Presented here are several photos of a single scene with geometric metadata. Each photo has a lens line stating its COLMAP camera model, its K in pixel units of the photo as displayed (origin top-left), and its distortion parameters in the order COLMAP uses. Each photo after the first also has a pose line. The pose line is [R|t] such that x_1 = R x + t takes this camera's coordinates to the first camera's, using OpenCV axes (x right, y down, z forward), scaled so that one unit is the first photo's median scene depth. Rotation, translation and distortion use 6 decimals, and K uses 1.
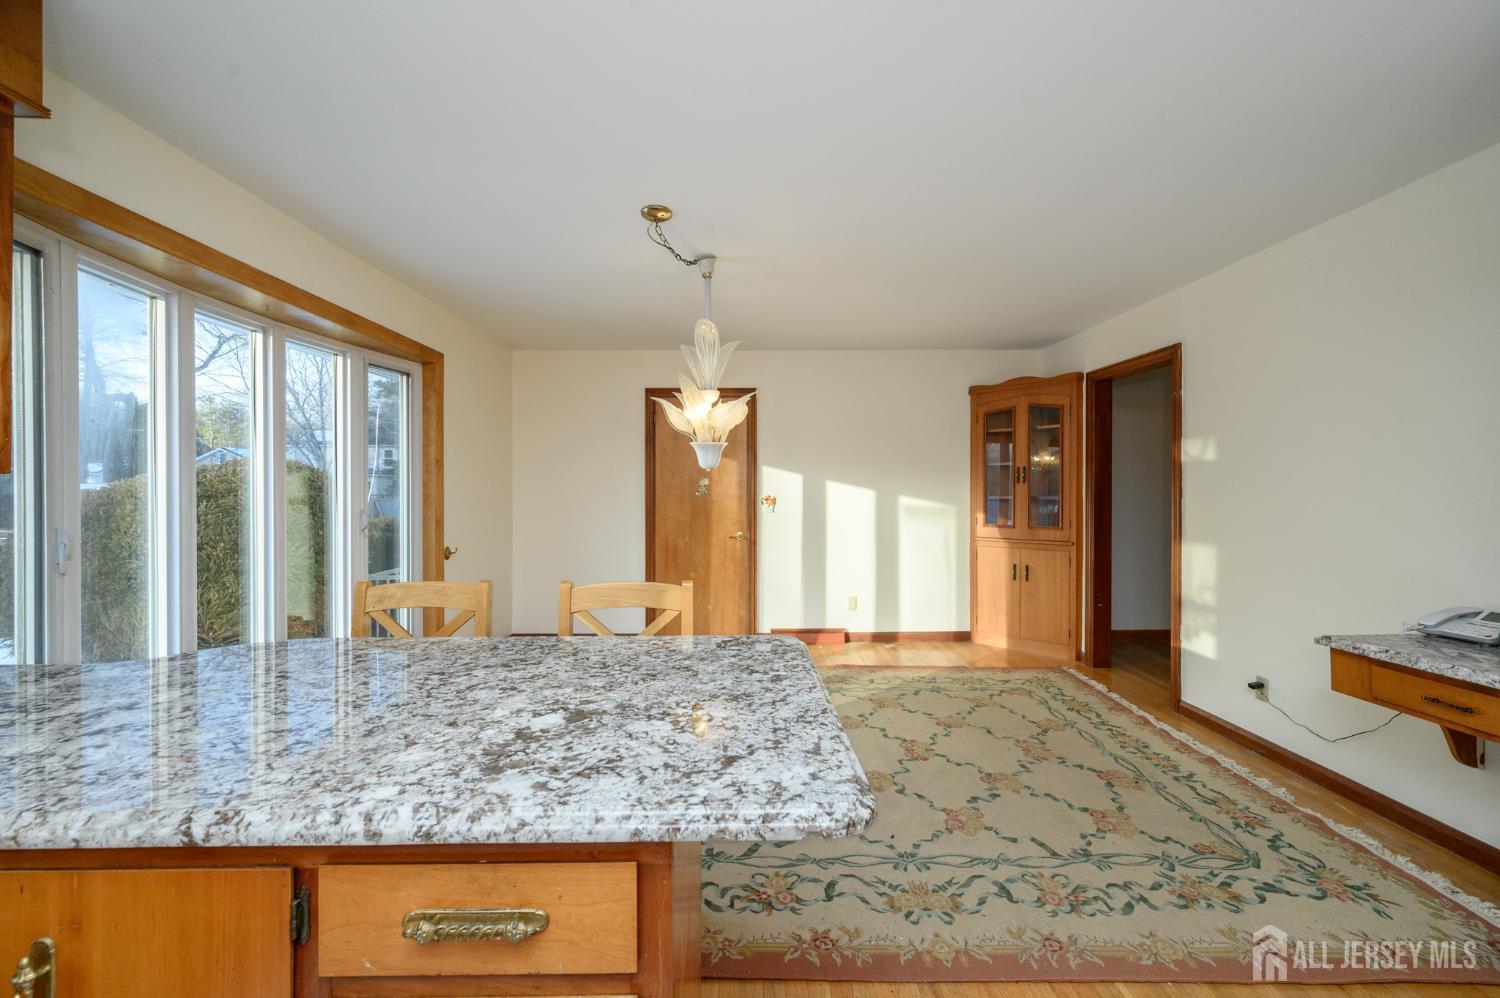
lens RADIAL K [[590.3, 0, 747.5], [0, 590.3, 492.8], [0, 0, 1]] dist [-0.000285, -0.000365]
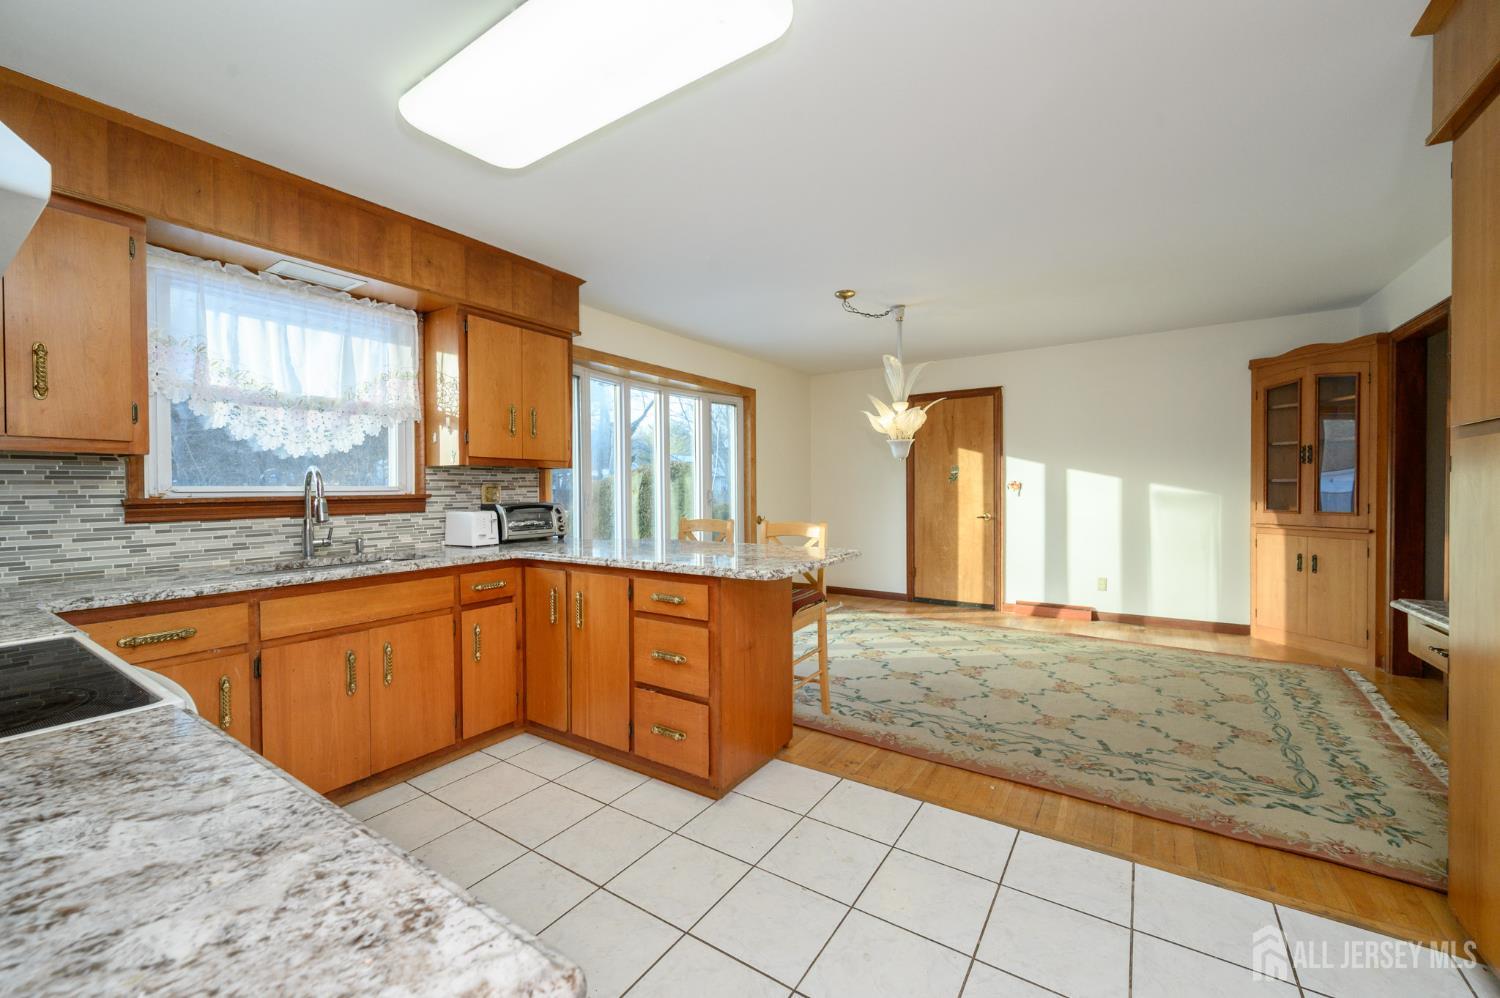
lens RADIAL K [[590.3, 0, 747.5], [0, 590.3, 492.8], [0, 0, 1]] dist [-0.000285, -0.000365]
pose [[0.824363, -0.000012, -0.566062, 0.341386], [0.004158, 0.999973, 0.006034, 0.024152], [0.566047, -0.007328, 0.824340, -0.281636]]
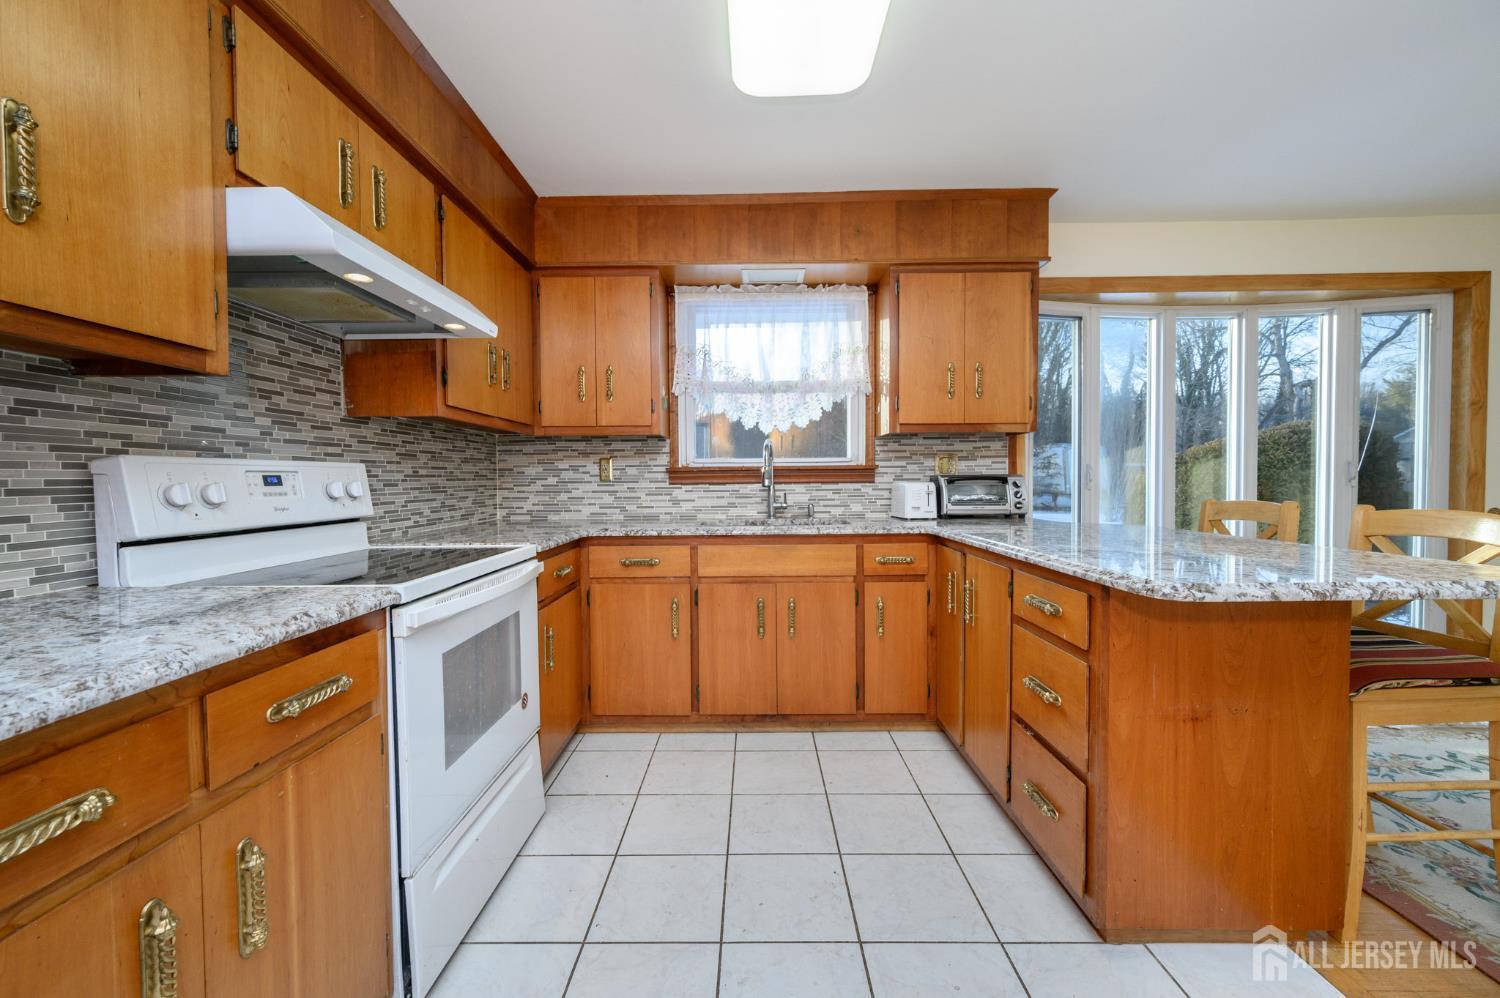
lens RADIAL K [[590.2, 0, 744.0], [0, 590.2, 496.0], [0, 0, 1]] dist [-0.000396, -0.000058]
pose [[-0.026723, 0.030570, -0.999175, 0.347707], [0.005038, 0.999524, 0.030446, 0.047079], [0.999630, -0.004220, -0.026864, -0.015559]]
